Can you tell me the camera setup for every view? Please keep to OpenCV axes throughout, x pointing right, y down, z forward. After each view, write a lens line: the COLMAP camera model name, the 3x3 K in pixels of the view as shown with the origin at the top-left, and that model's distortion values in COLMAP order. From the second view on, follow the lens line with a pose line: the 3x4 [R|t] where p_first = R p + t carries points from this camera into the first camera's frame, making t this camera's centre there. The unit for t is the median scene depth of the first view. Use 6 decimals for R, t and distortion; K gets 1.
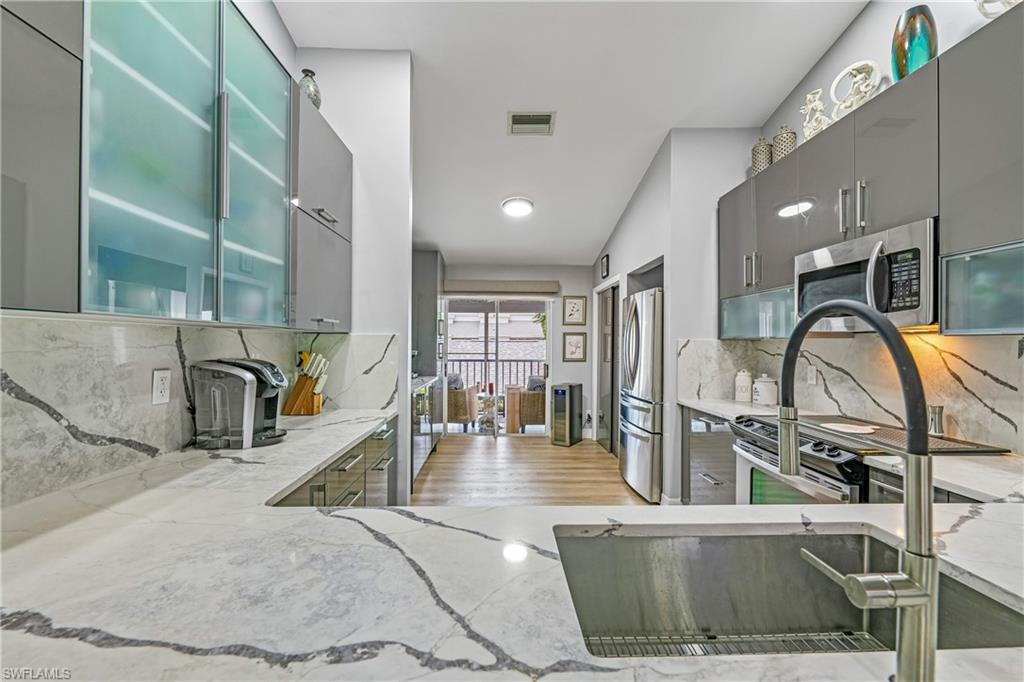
lens RADIAL K [[428.8, 0, 507.4], [0, 428.8, 341.8], [0, 0, 1]] dist [0.001177, -0.000685]
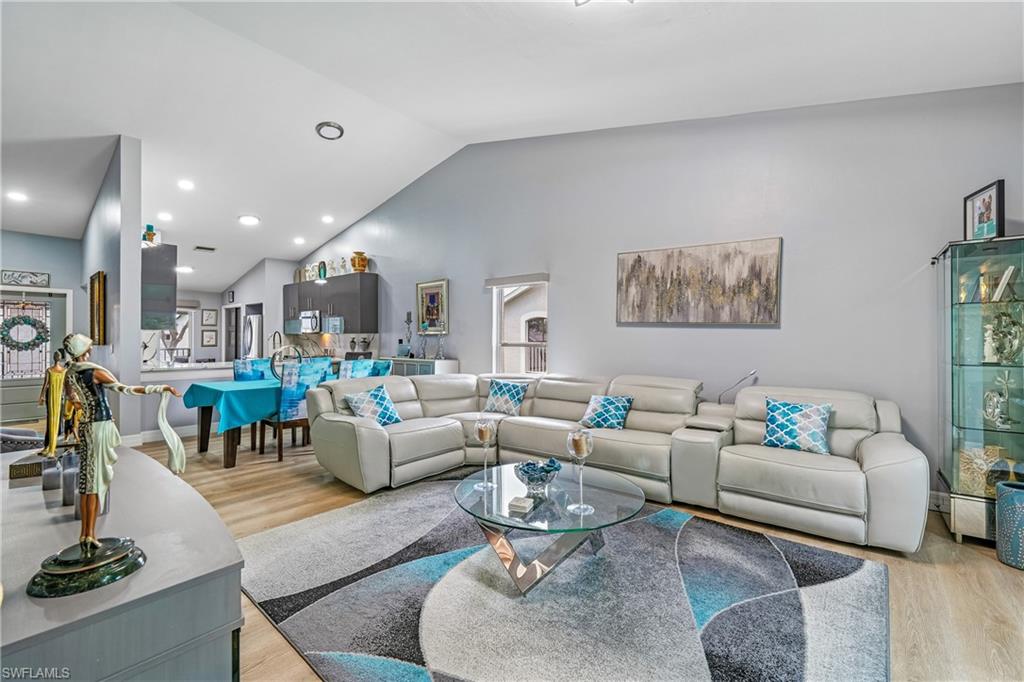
lens RADIAL K [[428.8, 0, 516.8], [0, 428.8, 334.9], [0, 0, 1]] dist [0.001177, -0.000685]
pose [[0.650052, -0.001069, 0.759889, -0.767013], [0.003014, 0.999995, -0.001171, 0.007314], [-0.759883, 0.003052, 0.650052, -2.340012]]
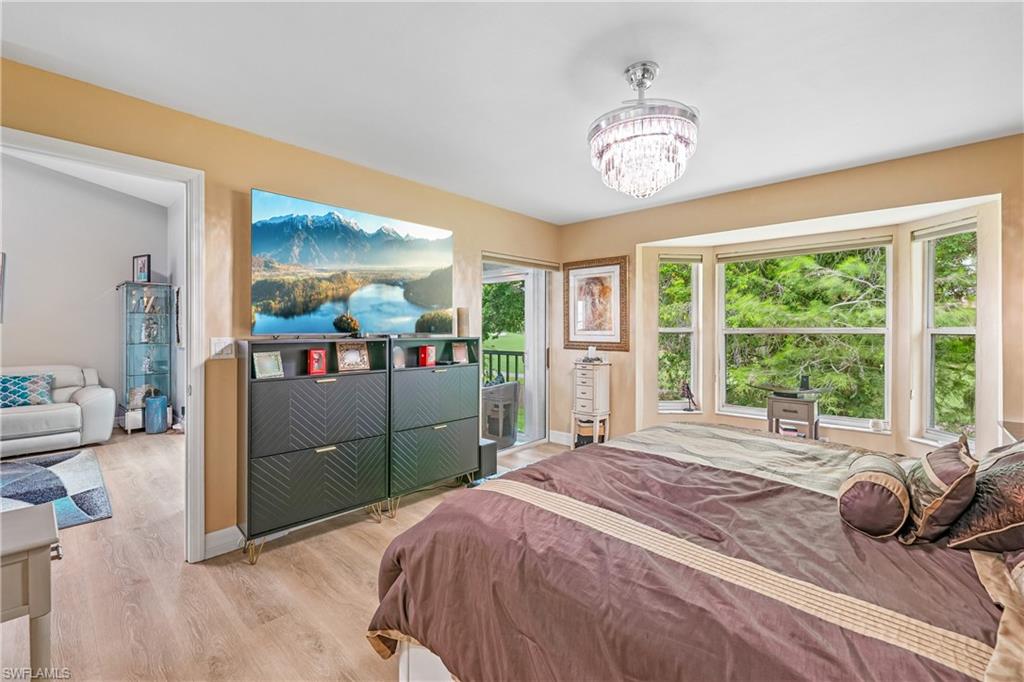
lens RADIAL K [[428.8, 0, 509.0], [0, 428.8, 330.3], [0, 0, 1]] dist [0.001177, -0.000685]
pose [[-0.722523, -0.006248, 0.691319, -1.872349], [-0.004743, 0.999980, 0.004081, 0.000468], [-0.691331, -0.000331, -0.722538, -2.259833]]
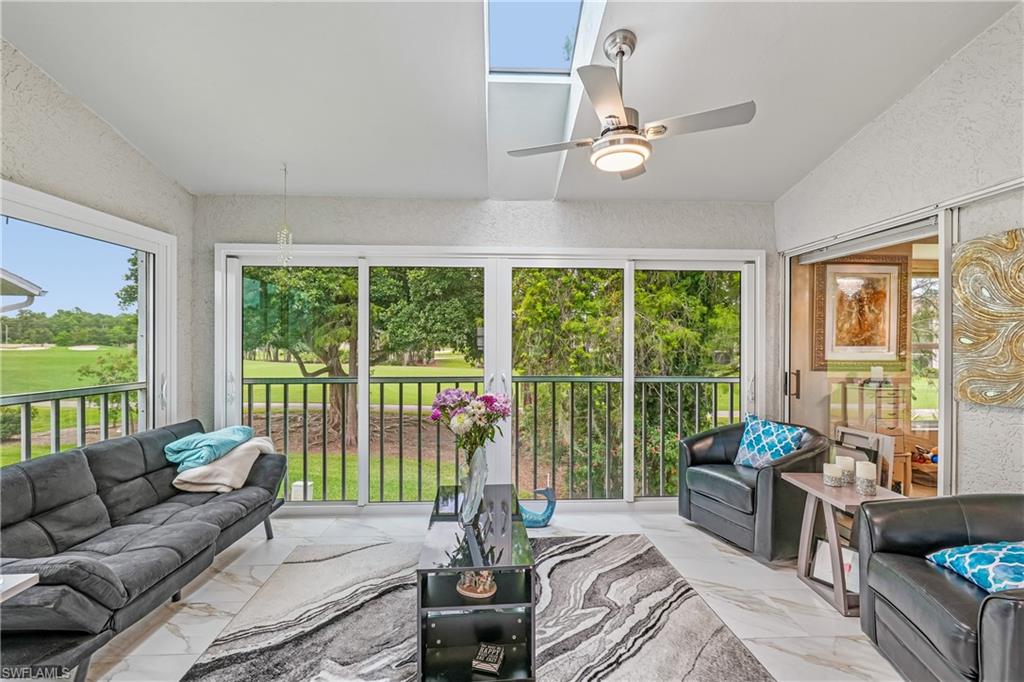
lens RADIAL K [[428.8, 0, 515.6], [0, 428.8, 341.0], [0, 0, 1]] dist [0.001177, -0.000685]
pose [[-0.999720, -0.008543, -0.022077, -0.016977], [-0.008387, 0.999939, -0.007118, 0.009248], [0.022136, -0.006931, -0.999731, -2.409880]]
